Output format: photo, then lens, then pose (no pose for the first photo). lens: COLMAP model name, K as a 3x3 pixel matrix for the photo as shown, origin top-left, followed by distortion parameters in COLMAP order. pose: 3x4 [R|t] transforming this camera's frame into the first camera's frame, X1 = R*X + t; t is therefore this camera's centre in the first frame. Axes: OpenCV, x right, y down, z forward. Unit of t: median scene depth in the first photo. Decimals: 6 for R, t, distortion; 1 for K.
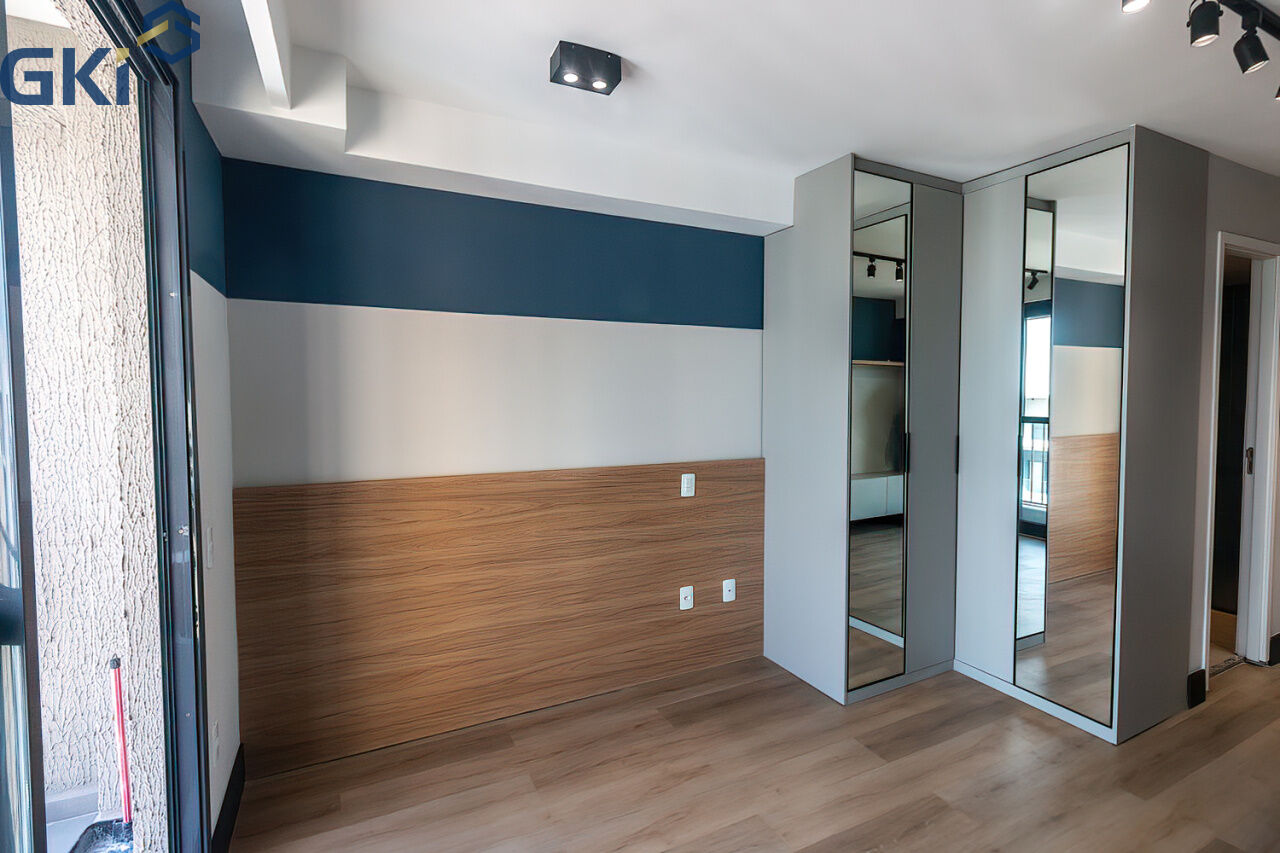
lens RADIAL K [[590.1, 0, 641.3], [0, 590.1, 417.6], [0, 0, 1]] dist [0.001977, -0.000109]
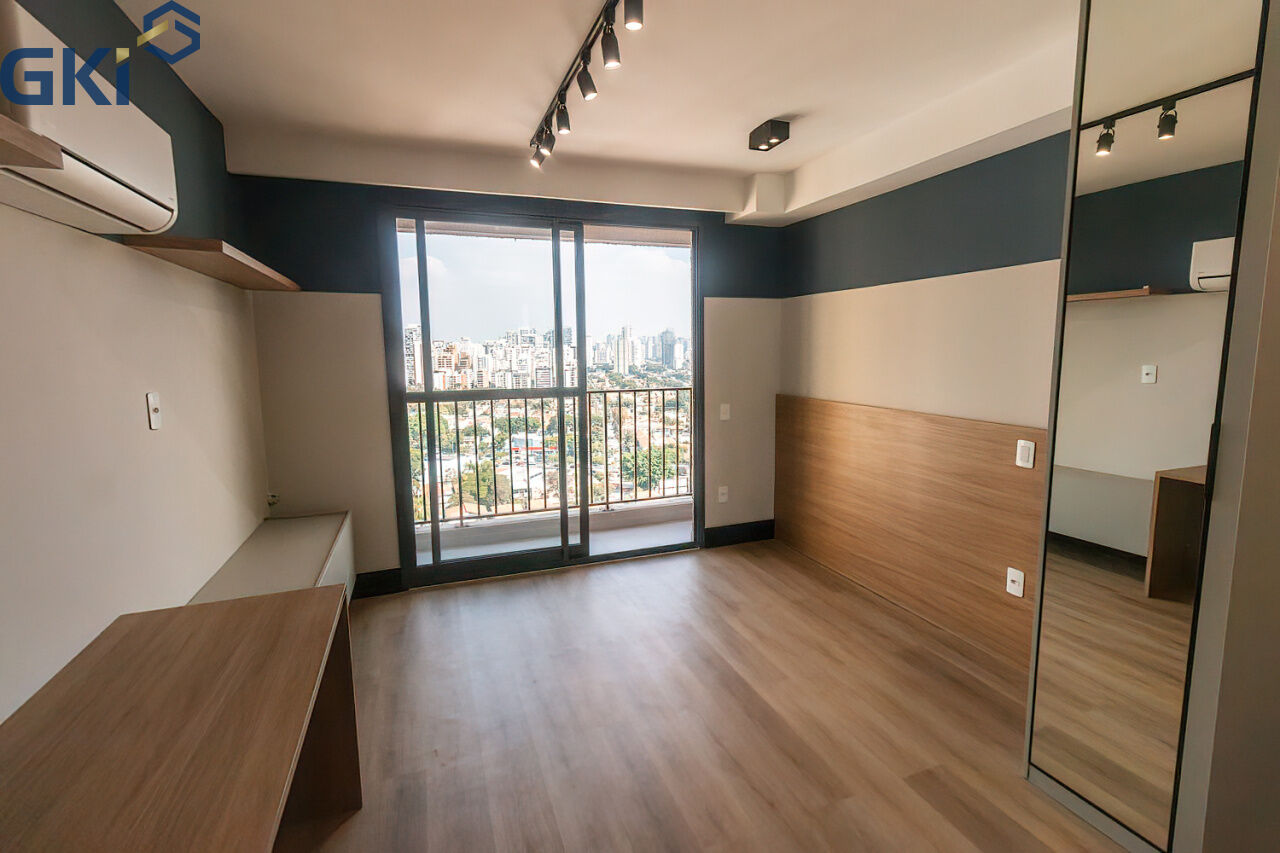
lens RADIAL K [[582.0, 0, 639.9], [0, 582.0, 416.2], [0, 0, 1]] dist [0.000798, -0.000091]
pose [[-0.108515, 0.117936, -0.987074, 1.168144], [-0.031526, 0.992030, 0.121994, -0.029034], [0.993595, 0.044356, -0.103933, 0.649926]]
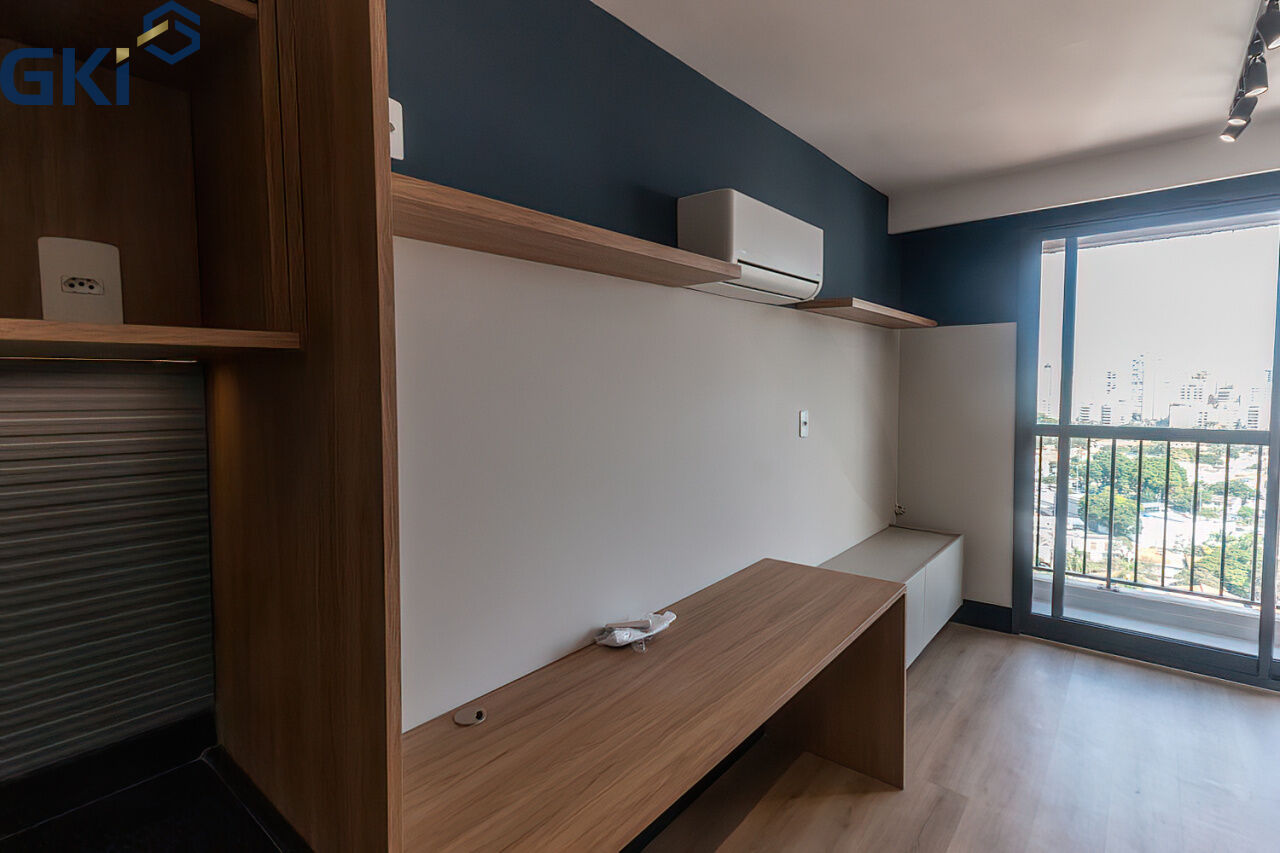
lens RADIAL K [[606.6, 0, 644.7], [0, 606.6, 420.8], [0, 0, 1]] dist [0.001471, -0.000114]
pose [[-0.918588, 0.035252, -0.393641, 1.199664], [-0.006200, 0.994606, 0.103539, -0.046006], [0.395168, 0.097550, -0.913415, 0.903874]]
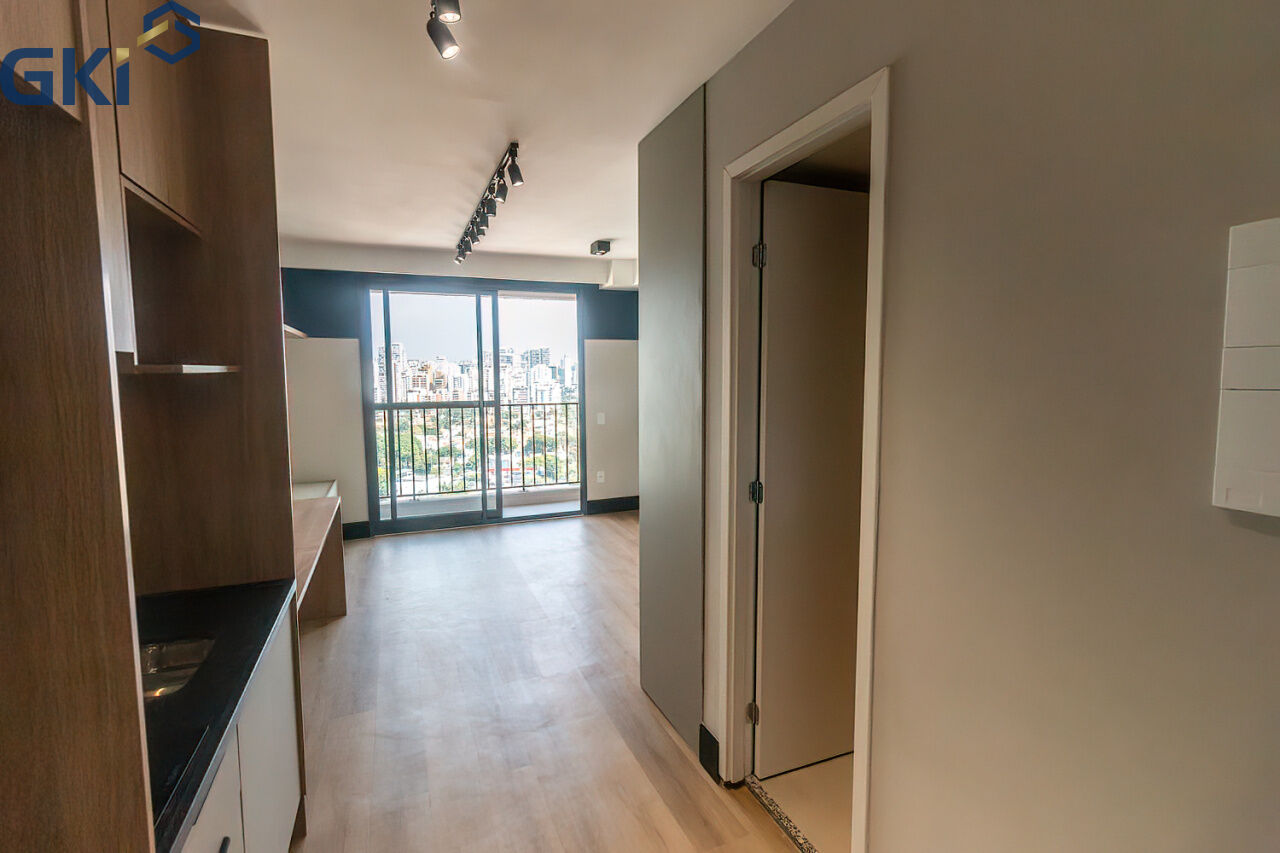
lens RADIAL K [[592.1, 0, 646.9], [0, 592.1, 424.3], [0, 0, 1]] dist [0.001413, 0.000039]
pose [[-0.065457, 0.095639, -0.993262, 2.143422], [-0.038205, 0.994426, 0.098269, -0.082808], [0.997124, 0.044380, -0.061438, 1.191117]]
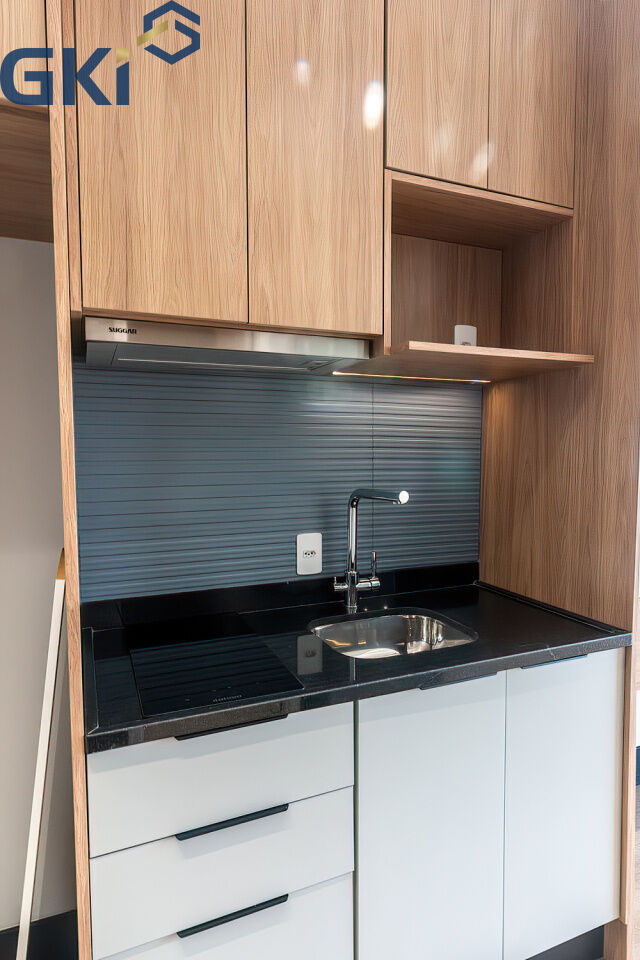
lens RADIAL K [[580.6, 0, 320.0], [0, 580.6, 480.0], [0, 0, 1]] dist [0.001477, -0.000828]
pose [[-0.998374, 0.003917, 0.056872, 1.567845], [0.009425, 0.995250, 0.096899, 0.027179], [-0.056222, 0.097277, -0.993668, 1.288009]]
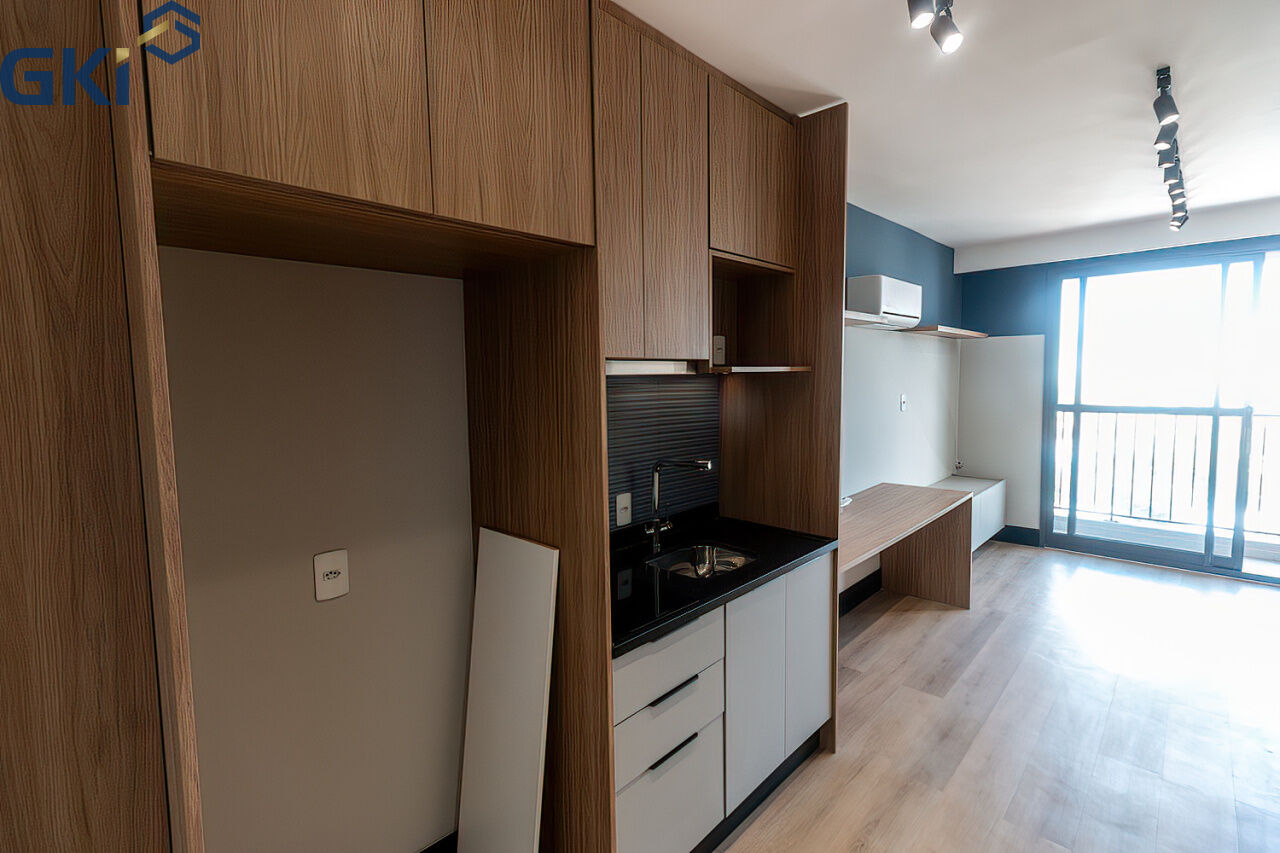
lens RADIAL K [[585.3, 0, 640.0], [0, 585.3, 426.5], [0, 0, 1]] dist [0.000236, -0.000363]
pose [[-0.943622, 0.046387, -0.327758, 1.981665], [0.004743, 0.991926, 0.126731, -0.089855], [0.330991, 0.118031, -0.936223, 1.514808]]
